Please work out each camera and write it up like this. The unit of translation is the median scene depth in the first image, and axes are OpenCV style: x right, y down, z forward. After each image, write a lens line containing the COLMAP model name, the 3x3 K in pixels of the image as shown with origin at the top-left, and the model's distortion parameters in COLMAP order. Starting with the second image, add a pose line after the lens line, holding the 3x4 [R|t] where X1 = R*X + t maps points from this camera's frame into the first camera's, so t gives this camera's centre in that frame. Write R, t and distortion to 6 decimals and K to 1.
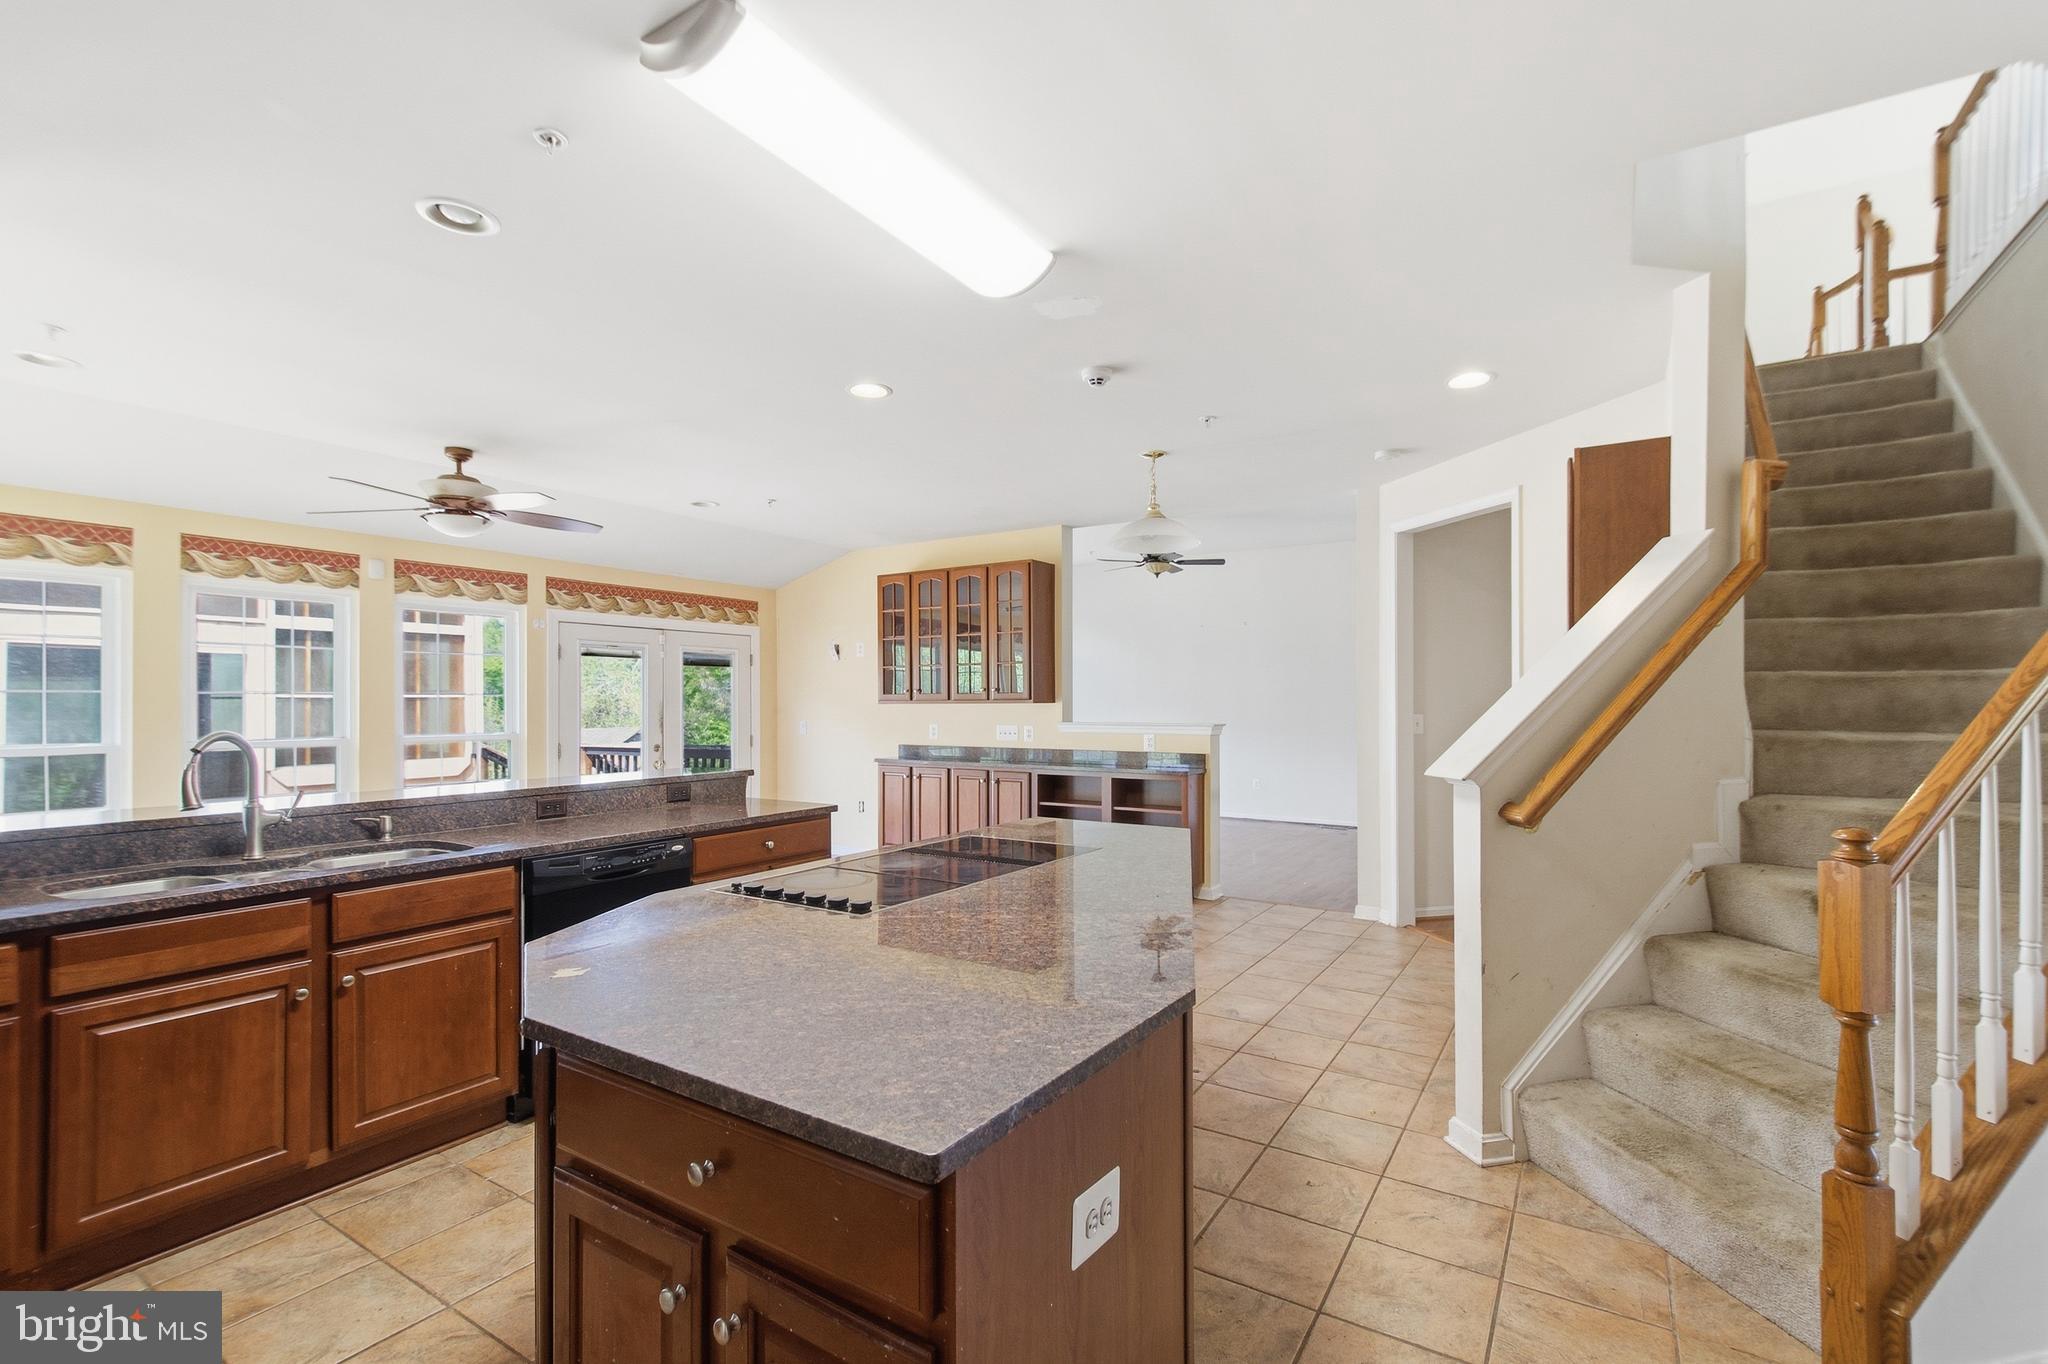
lens RADIAL K [[896.0, 0, 1053.7], [0, 896.0, 703.4], [0, 0, 1]] dist [0.013062, -0.006793]
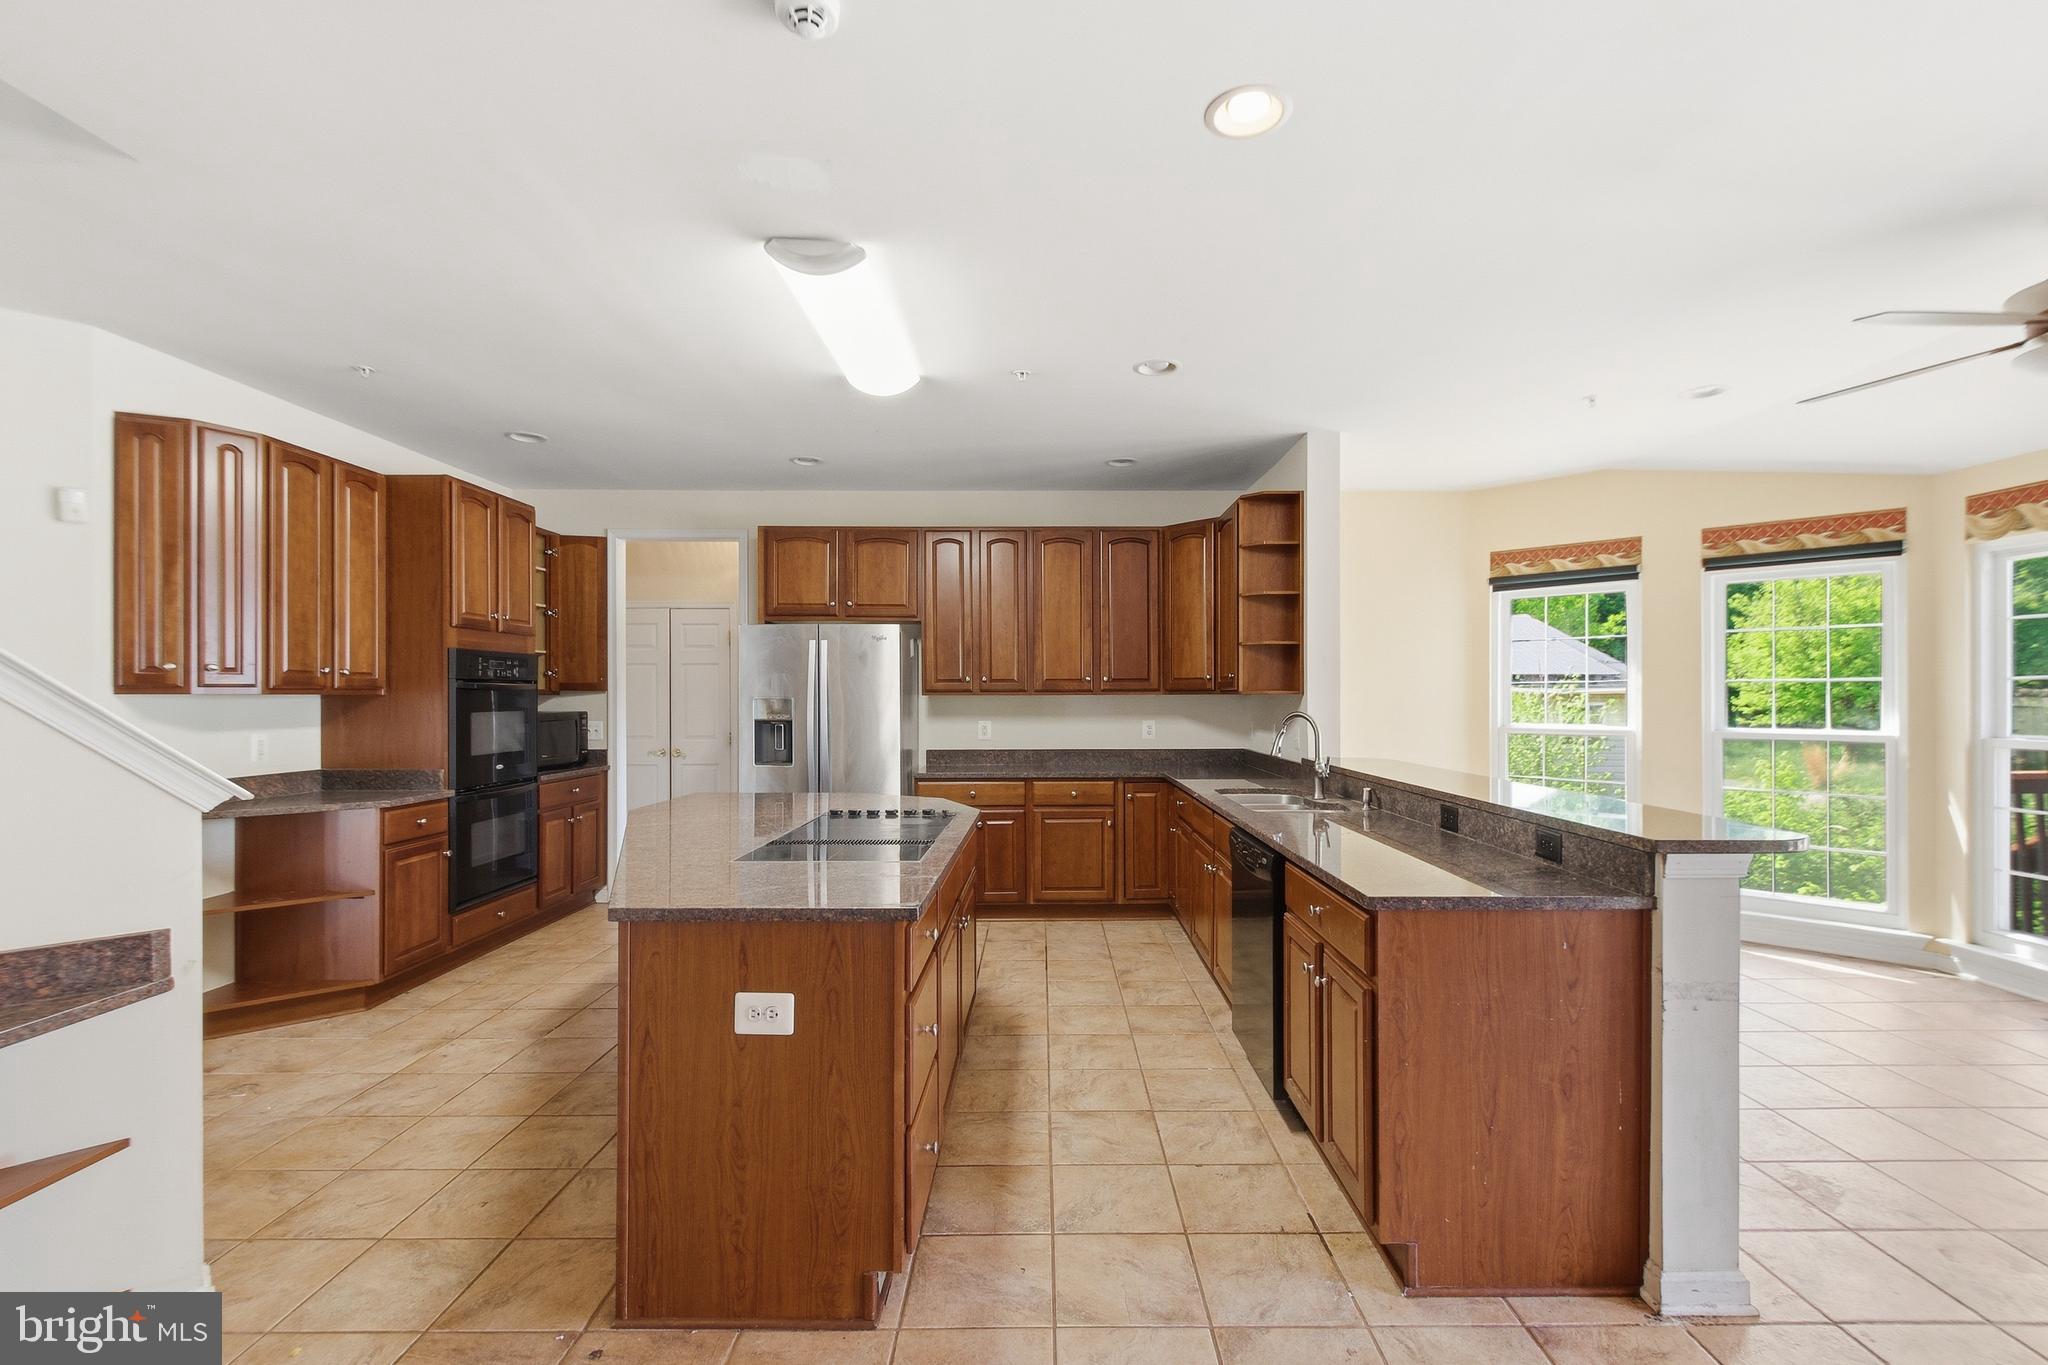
lens RADIAL K [[896.0, 0, 1046.8], [0, 896.0, 692.6], [0, 0, 1]] dist [0.013062, -0.006793]
pose [[-0.848731, 0.004016, -0.528810, 0.148025], [0.003572, 0.999992, 0.001861, -0.002953], [0.528813, -0.000310, -0.848738, 1.116146]]
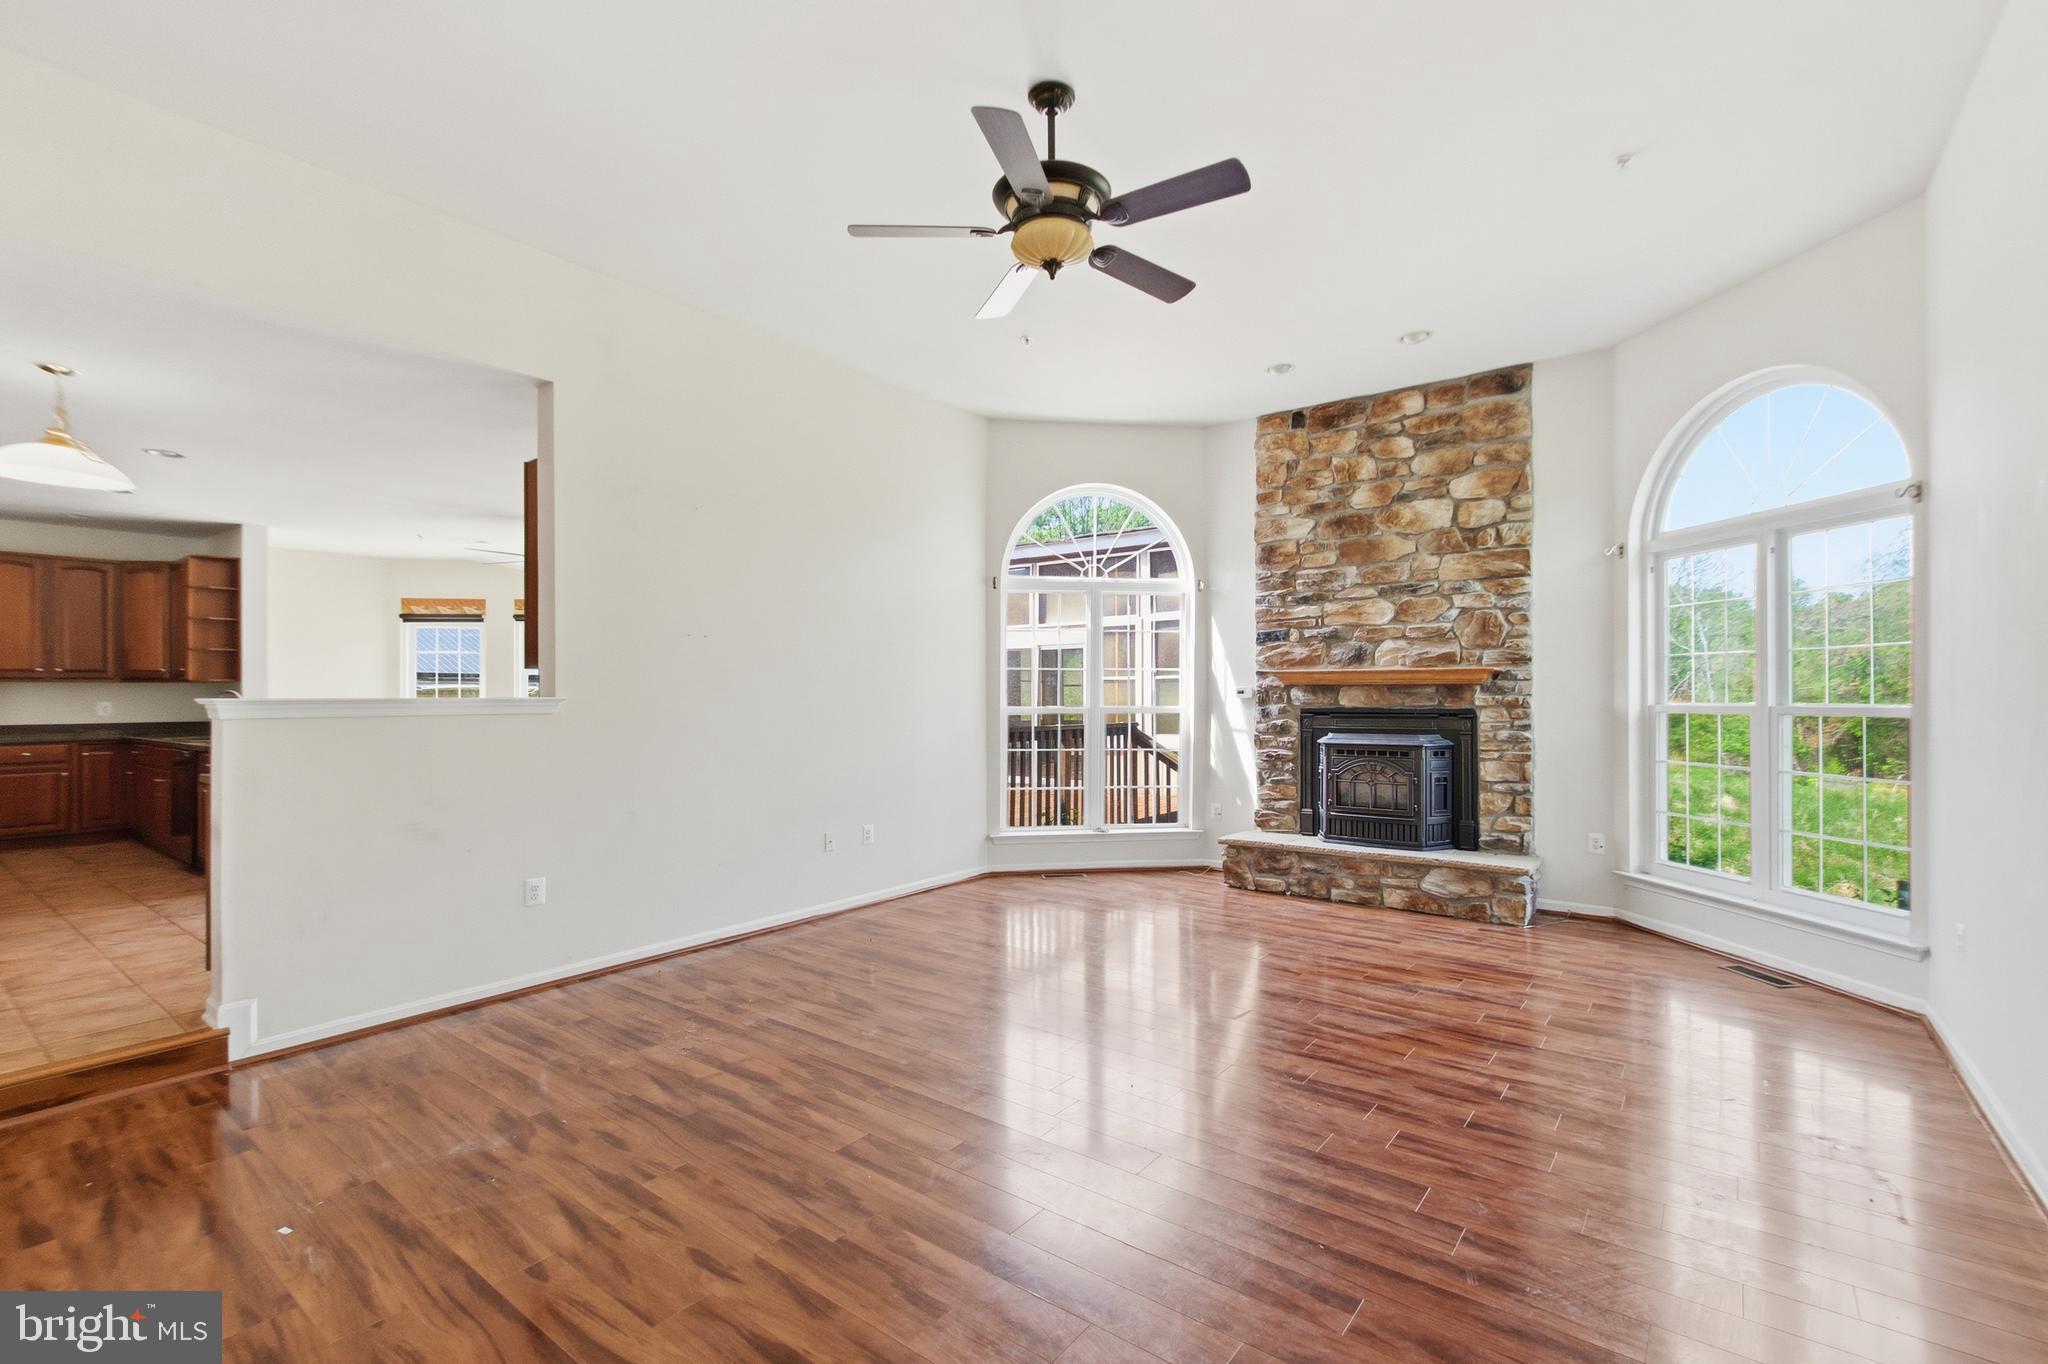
lens RADIAL K [[896.0, 0, 1054.6], [0, 896.0, 686.2], [0, 0, 1]] dist [0.013062, -0.006793]
pose [[-0.076500, 0.008992, -0.997029, 0.920532], [-0.009790, 0.999904, 0.009770, -0.023109], [0.997022, 0.010509, -0.076404, 2.044003]]
